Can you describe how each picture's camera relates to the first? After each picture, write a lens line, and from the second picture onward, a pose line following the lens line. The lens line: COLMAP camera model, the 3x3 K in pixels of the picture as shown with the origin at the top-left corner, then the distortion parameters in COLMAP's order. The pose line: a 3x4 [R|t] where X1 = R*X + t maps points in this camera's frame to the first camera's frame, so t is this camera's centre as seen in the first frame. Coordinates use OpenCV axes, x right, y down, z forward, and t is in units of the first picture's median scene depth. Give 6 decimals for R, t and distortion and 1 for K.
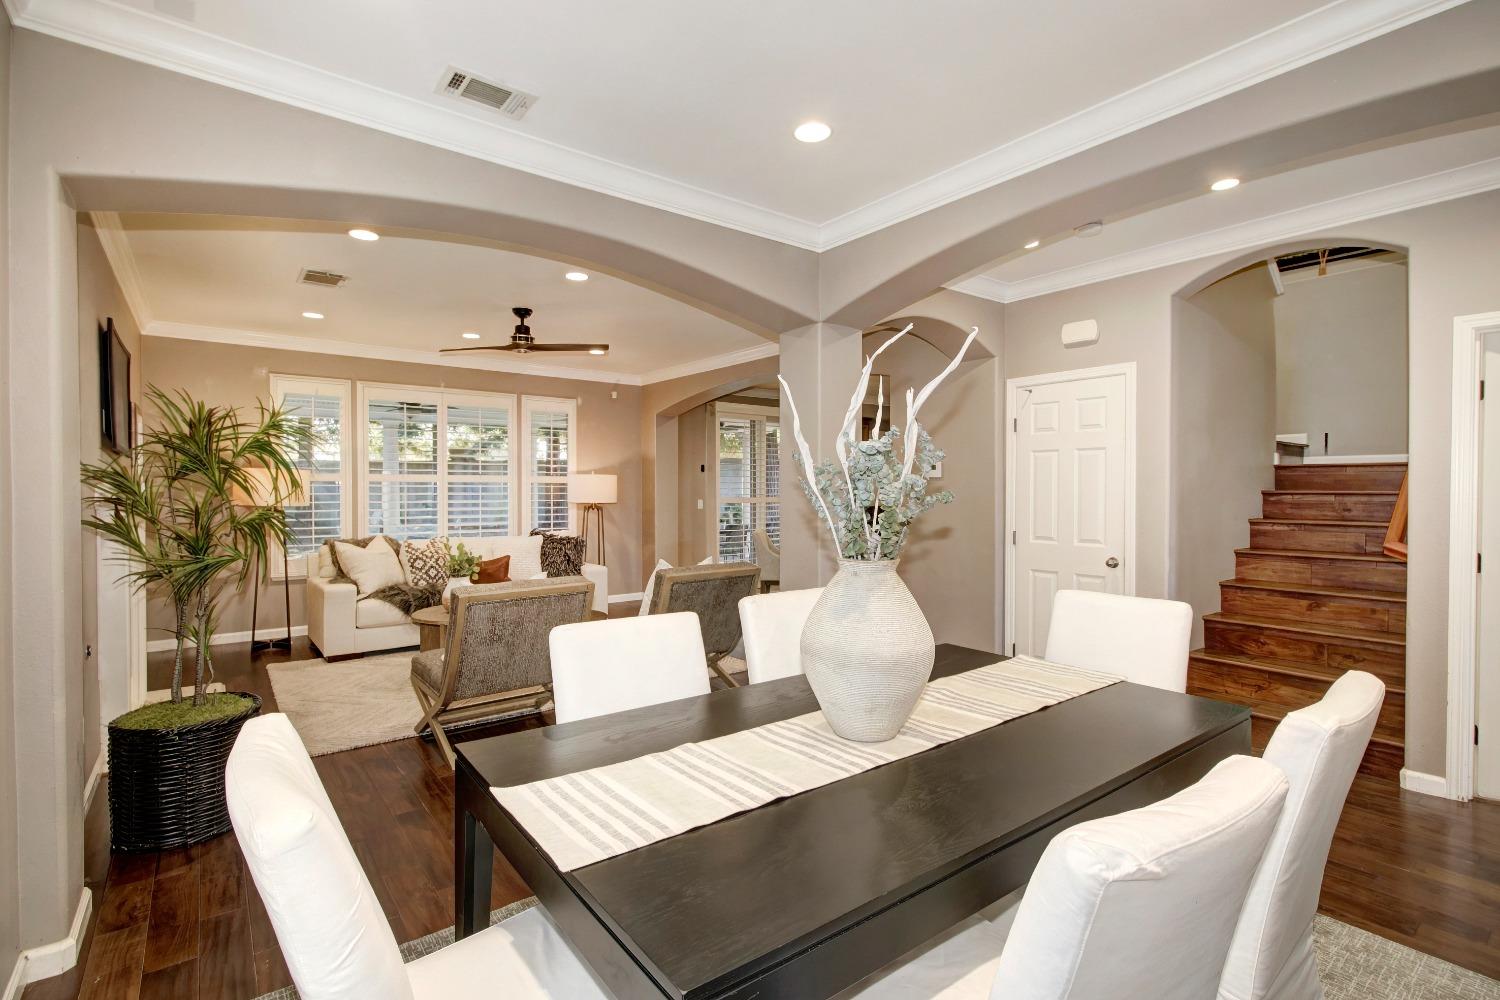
lens RADIAL K [[703.5, 0, 745.2], [0, 703.5, 496.2], [0, 0, 1]] dist [0.002623, -0.000676]
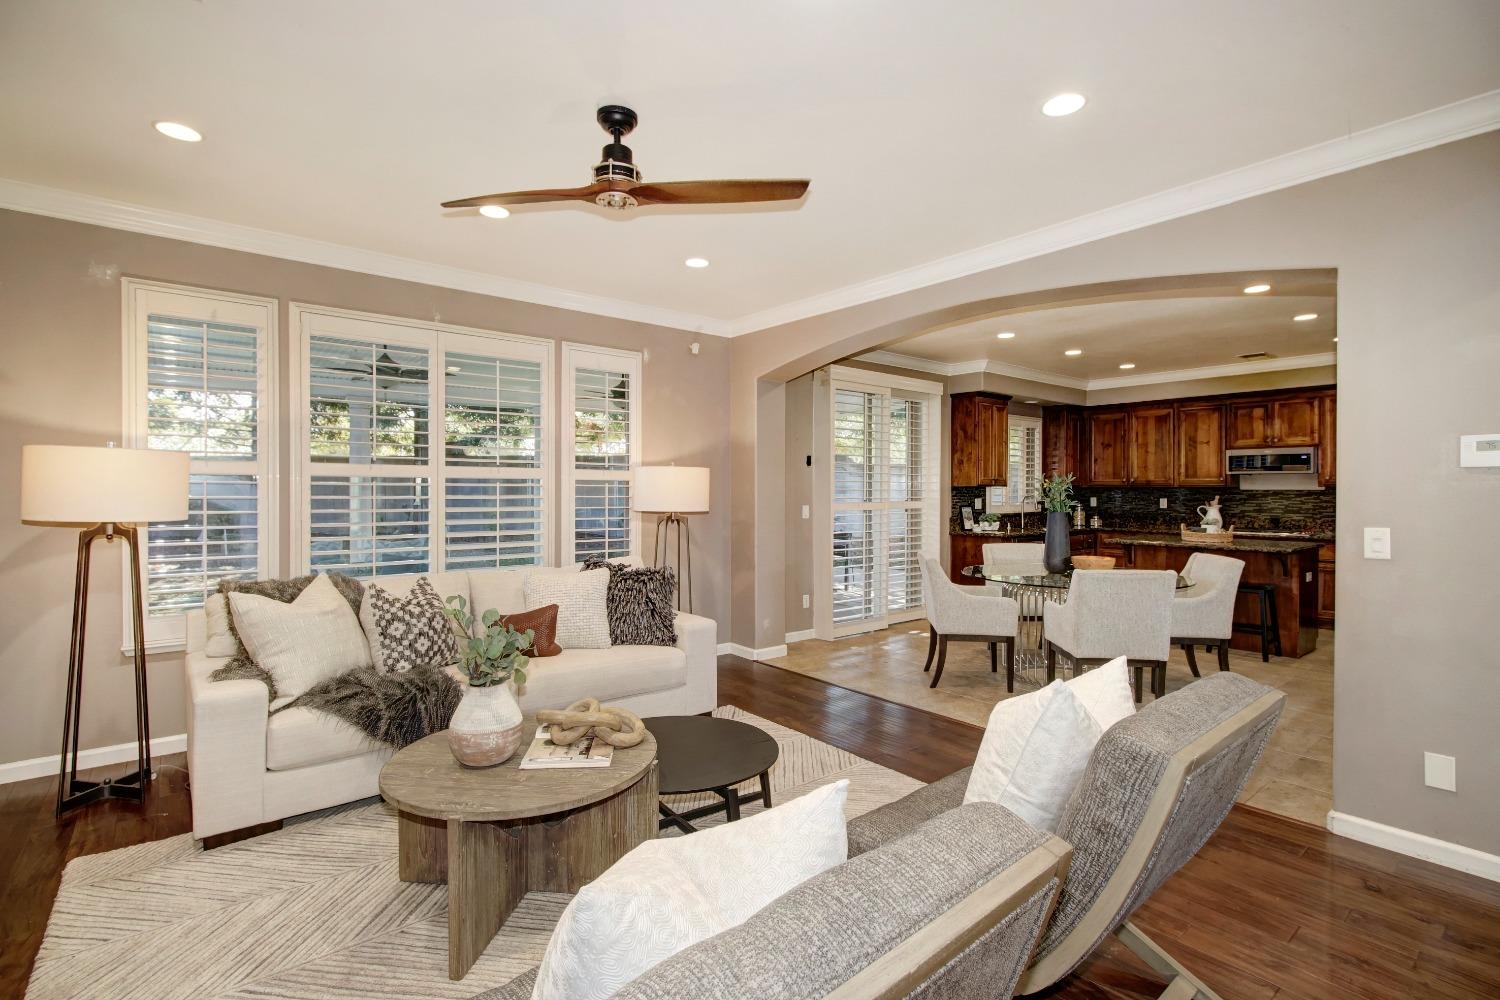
lens RADIAL K [[703.5, 0, 745.2], [0, 703.5, 496.2], [0, 0, 1]] dist [0.002623, -0.000676]
pose [[0.999708, 0.002482, 0.024017, -0.188059], [-0.002421, 0.999994, -0.002534, -0.003319], [-0.024023, 0.002475, 0.999708, 0.406934]]
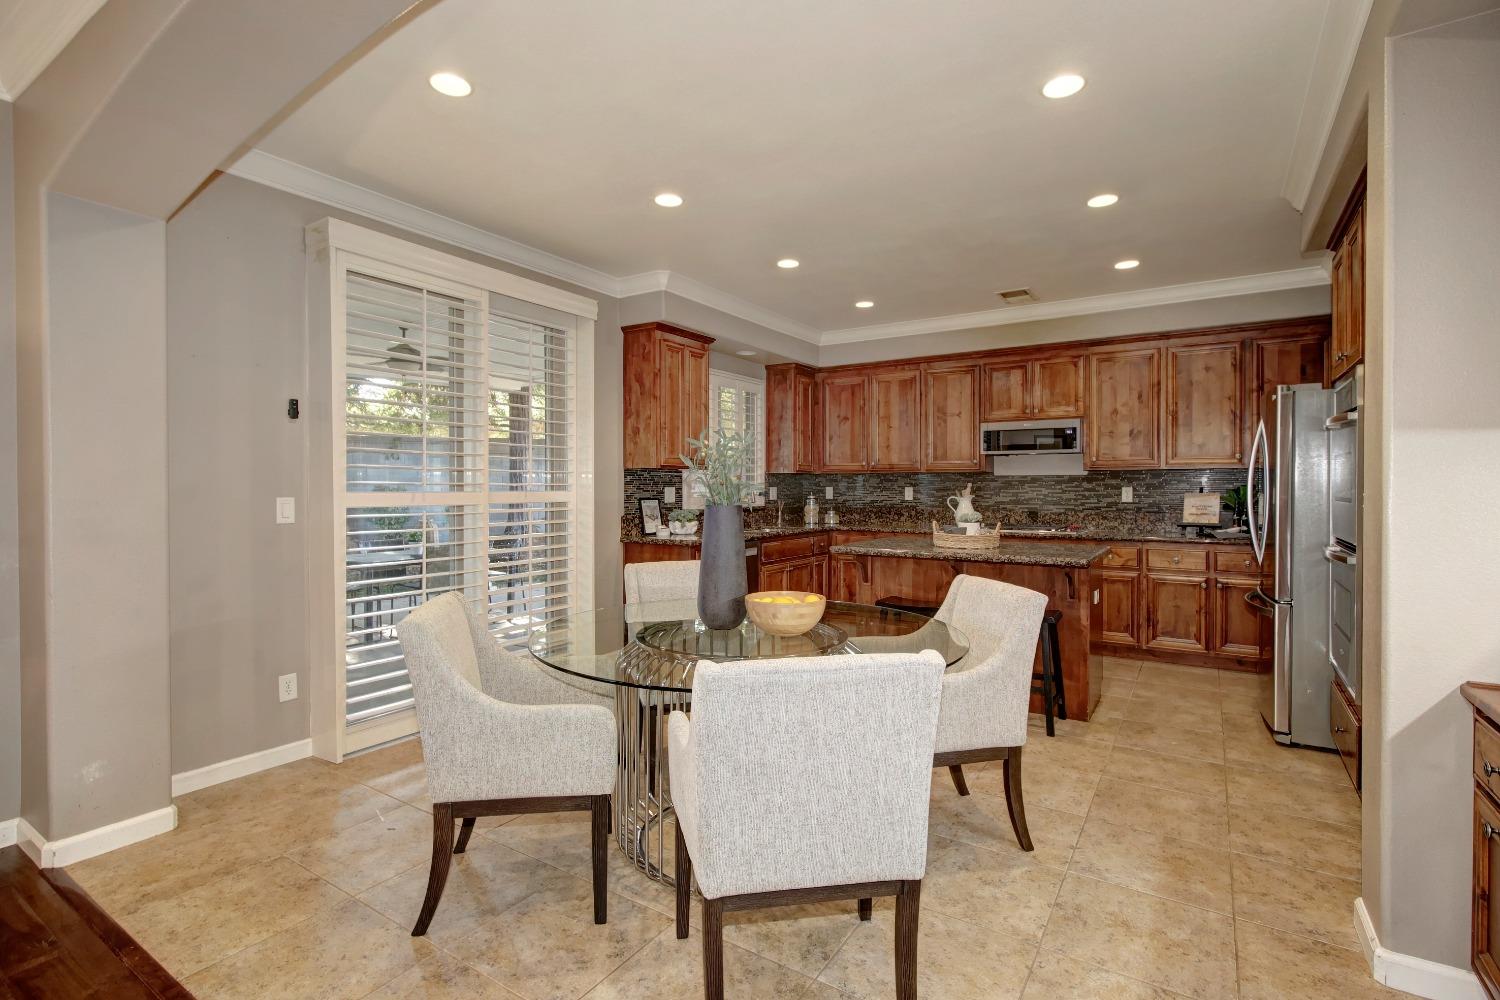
lens RADIAL K [[704.2, 0, 747.0], [0, 704.2, 494.4], [0, 0, 1]] dist [0.004419, -0.000983]
pose [[0.944128, -0.001777, 0.329574, 0.051006], [0.002025, 0.999998, -0.000409, 0.005288], [-0.329572, 0.001053, 0.944130, 0.791025]]
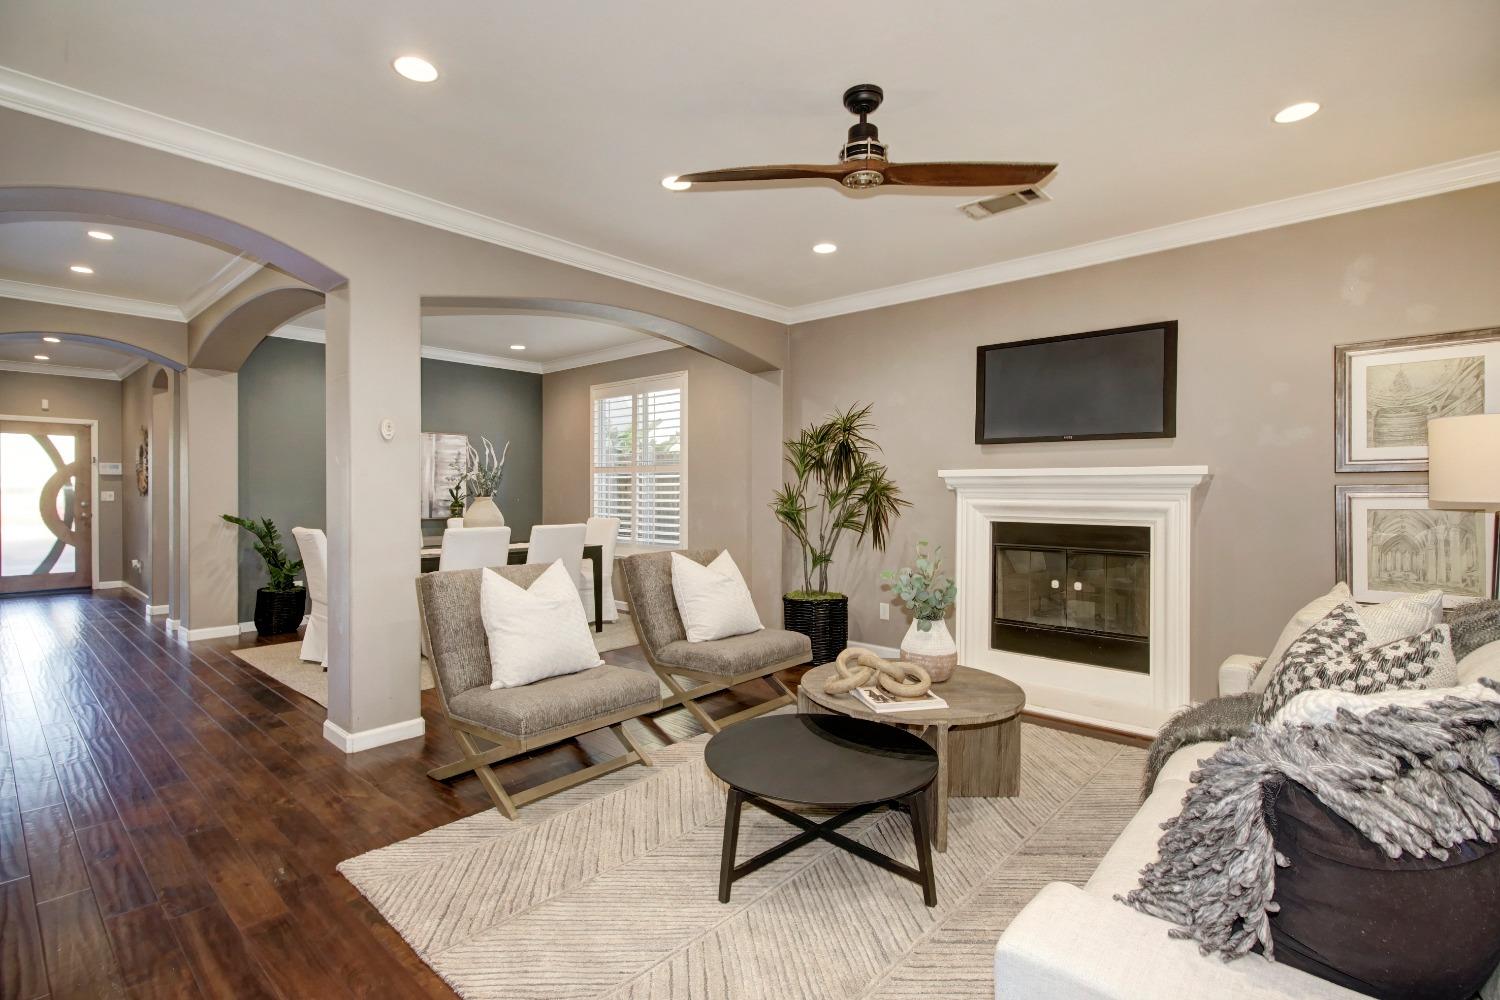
lens RADIAL K [[703.5, 0, 745.2], [0, 703.5, 496.2], [0, 0, 1]] dist [0.002623, -0.000676]
pose [[-0.984171, 0.001702, -0.177215, -0.116815], [-0.001930, 0.999792, 0.020320, 0.002486], [0.177213, 0.020341, -0.983962, 1.150304]]
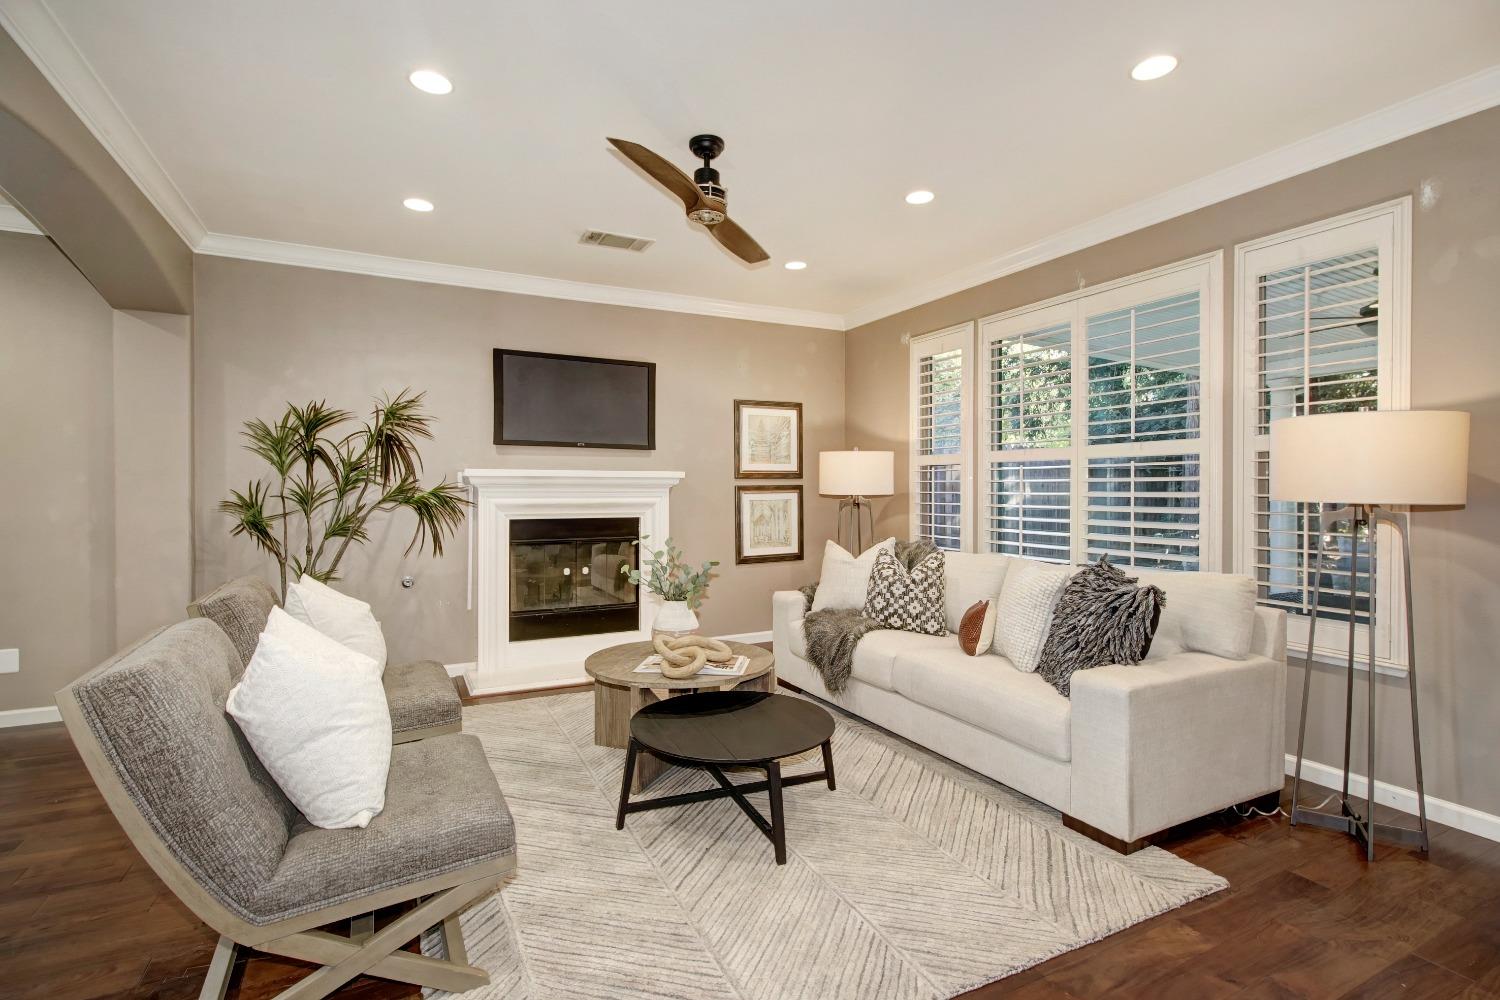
lens RADIAL K [[701.0, 0, 748.3], [0, 701.0, 496.6], [0, 0, 1]] dist [0.004221, -0.000042]
pose [[-0.184537, 0.011783, -0.982755, 0.174874], [-0.009847, 0.999856, 0.013838, 0.004988], [0.982776, 0.012231, -0.184394, 0.889812]]
